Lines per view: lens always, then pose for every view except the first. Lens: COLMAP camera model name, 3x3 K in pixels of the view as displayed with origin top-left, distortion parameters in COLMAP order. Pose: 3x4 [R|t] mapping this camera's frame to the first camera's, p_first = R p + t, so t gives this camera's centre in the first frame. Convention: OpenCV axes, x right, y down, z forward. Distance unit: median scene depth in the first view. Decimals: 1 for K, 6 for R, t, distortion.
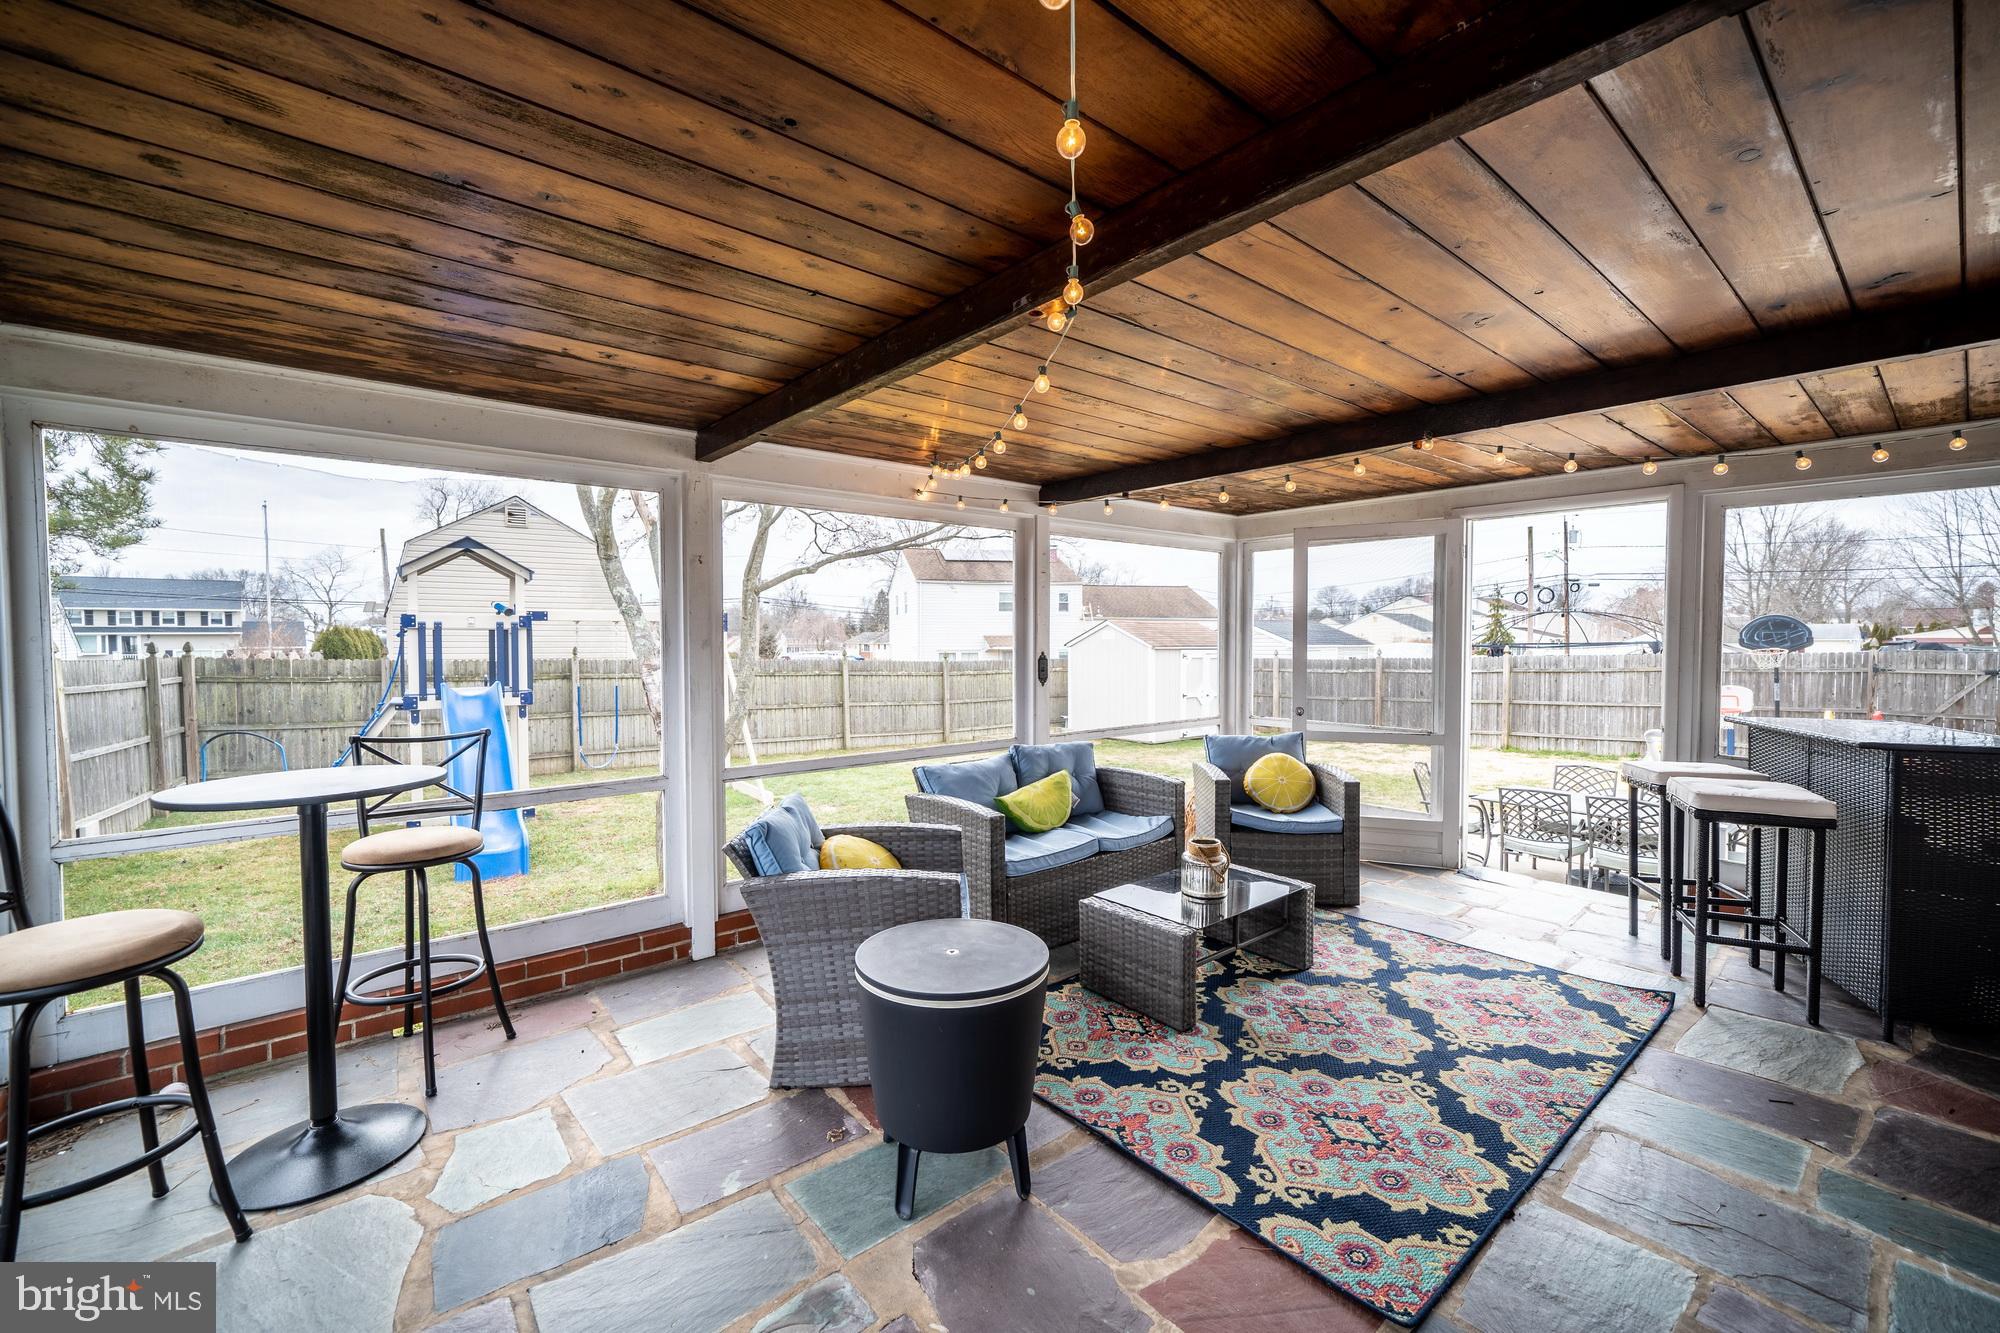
lens RADIAL K [[811.1, 0, 985.7], [0, 811.1, 665.3], [0, 0, 1]] dist [-0.000557, 0.000062]
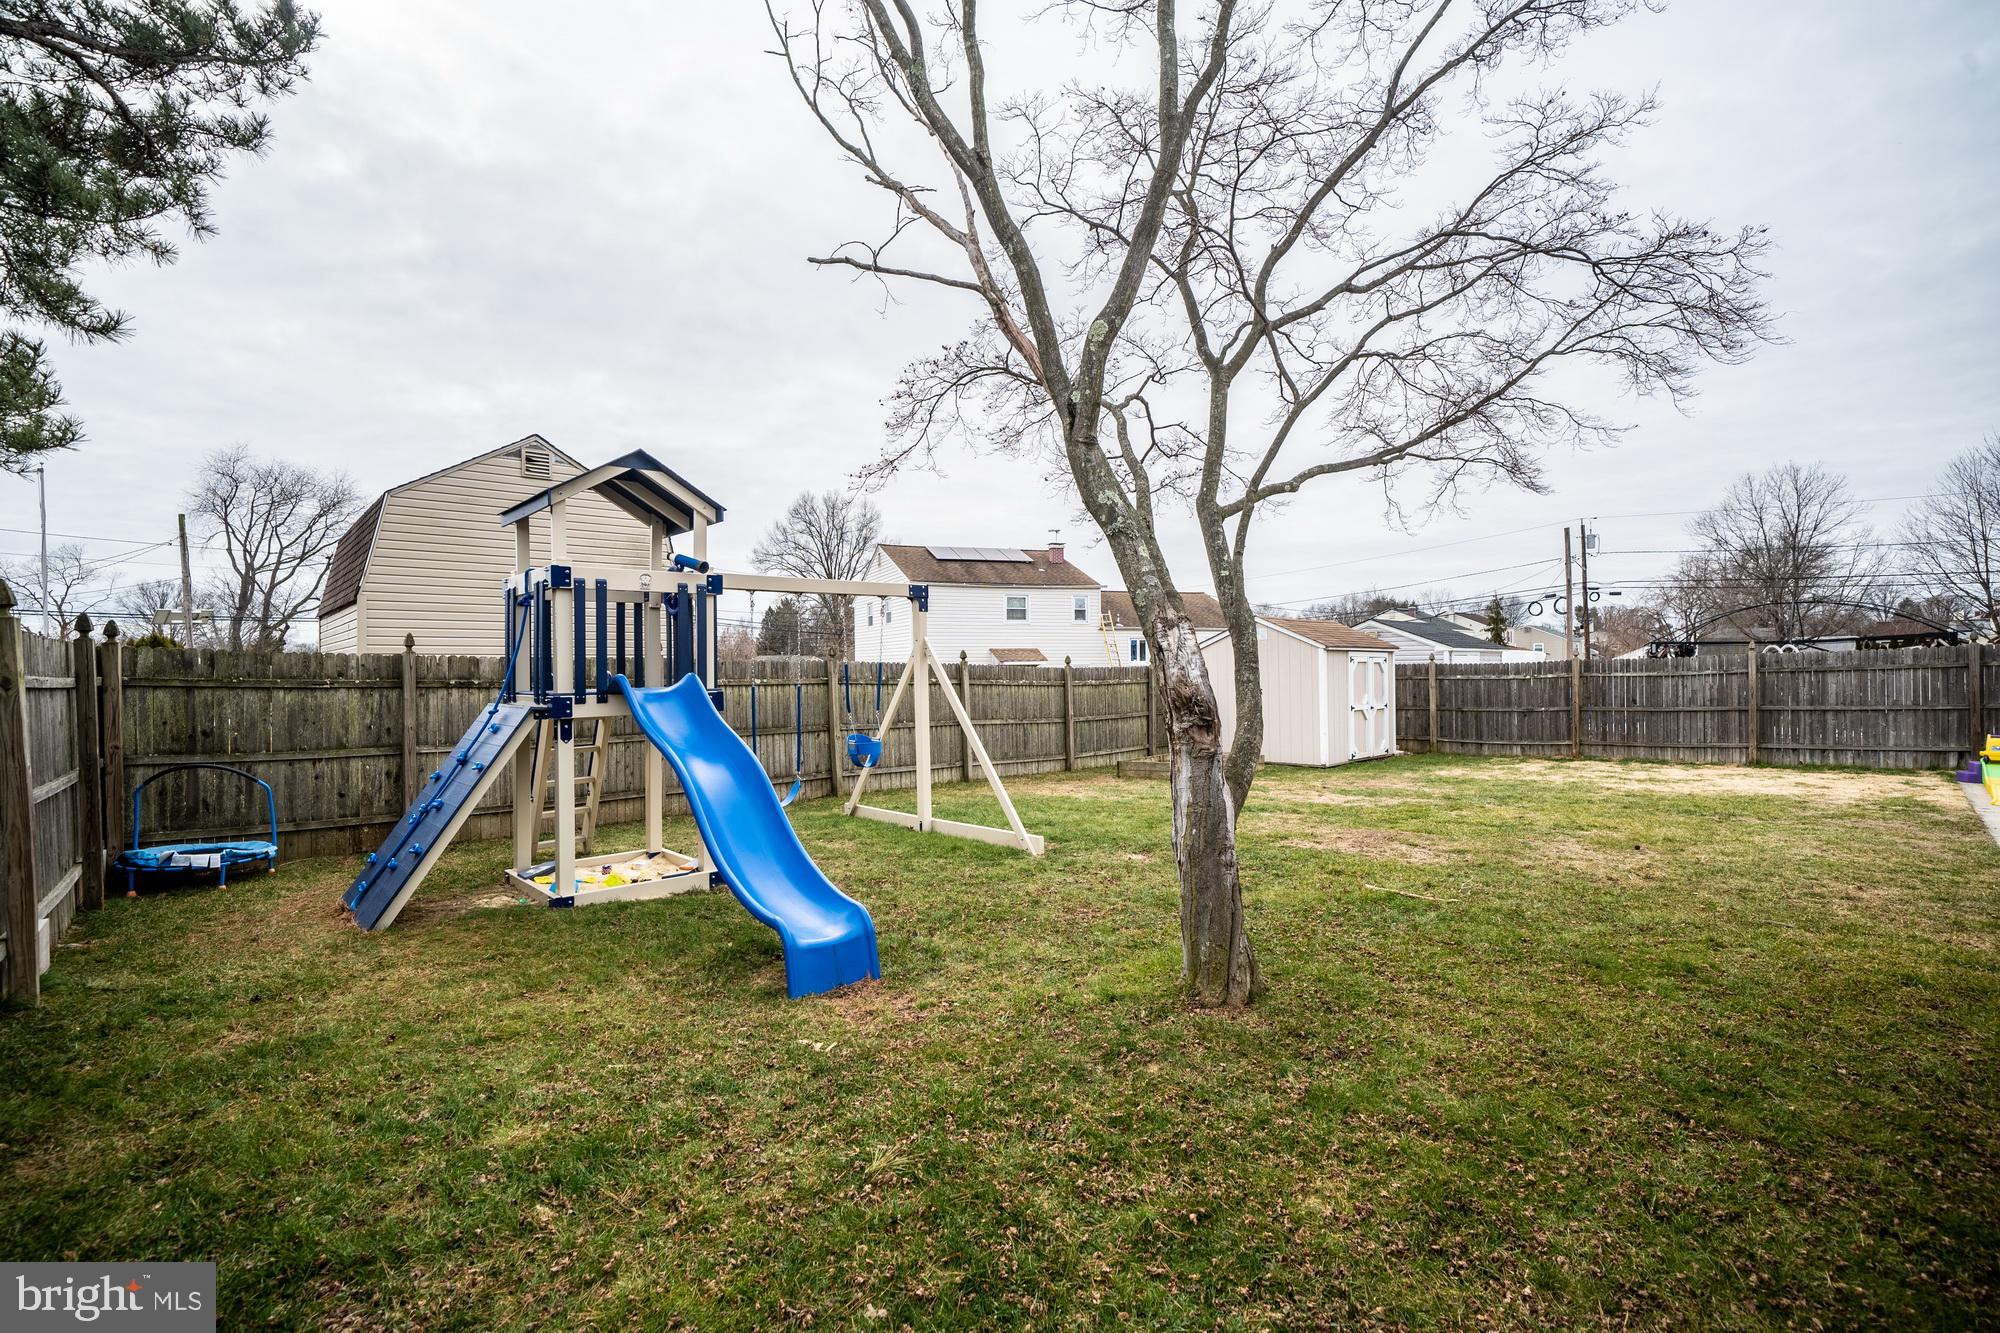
lens RADIAL K [[920.1, 0, 989.4], [0, 920.1, 664.6], [0, 0, 1]] dist [0.011618, 0.000372]
pose [[0.993046, -0.007324, 0.117497, -0.285340], [0.011127, 0.999434, -0.031748, 0.024421], [-0.117198, 0.032835, 0.992566, 0.154869]]
